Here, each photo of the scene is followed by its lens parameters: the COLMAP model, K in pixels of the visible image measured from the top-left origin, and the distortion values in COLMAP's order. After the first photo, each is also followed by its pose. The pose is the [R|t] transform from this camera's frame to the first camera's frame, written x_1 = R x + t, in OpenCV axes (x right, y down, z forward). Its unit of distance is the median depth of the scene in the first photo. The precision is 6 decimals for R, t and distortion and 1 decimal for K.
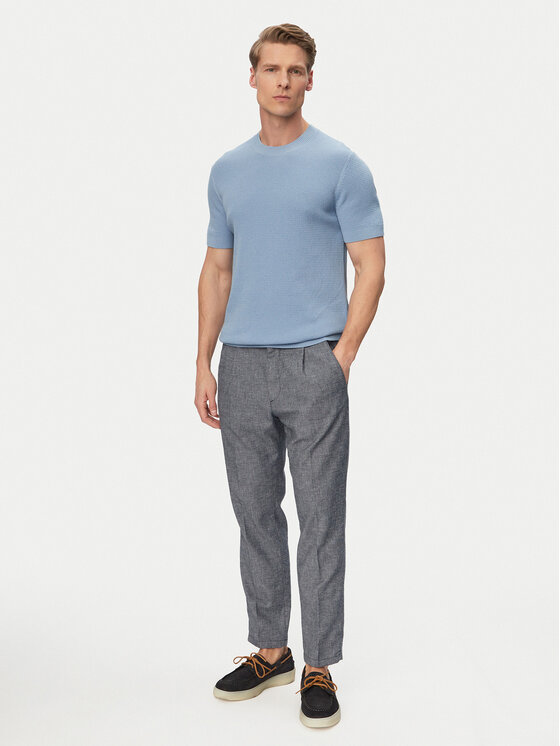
lens RADIAL K [[874.9, 0, 279.2], [0, 874.9, 375.3], [0, 0, 1]] dist [-0.178491, 0.000000]
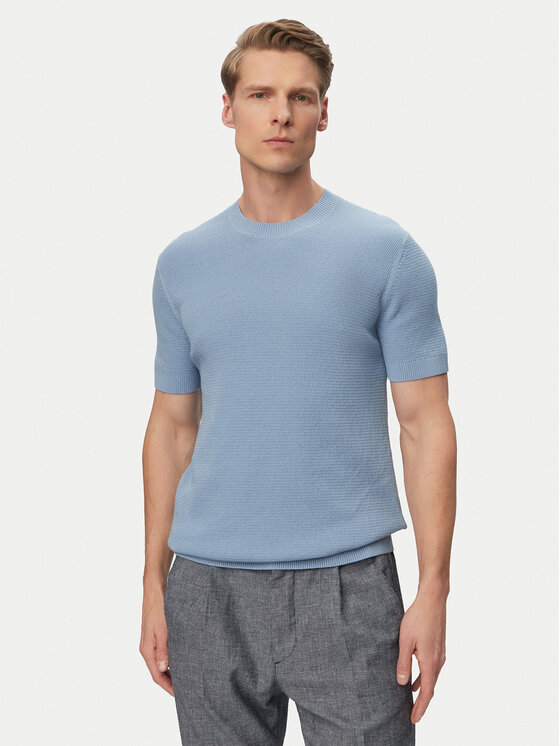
lens RADIAL K [[673.5, 0, 281.2], [0, 673.5, 369.5], [0, 0, 1]] dist [-0.028411, -0.015592]
pose [[0.990881, -0.025565, 0.132291, -0.061104], [0.039432, 0.993870, -0.103288, -0.116246], [-0.128840, 0.107562, 0.985815, 0.552712]]
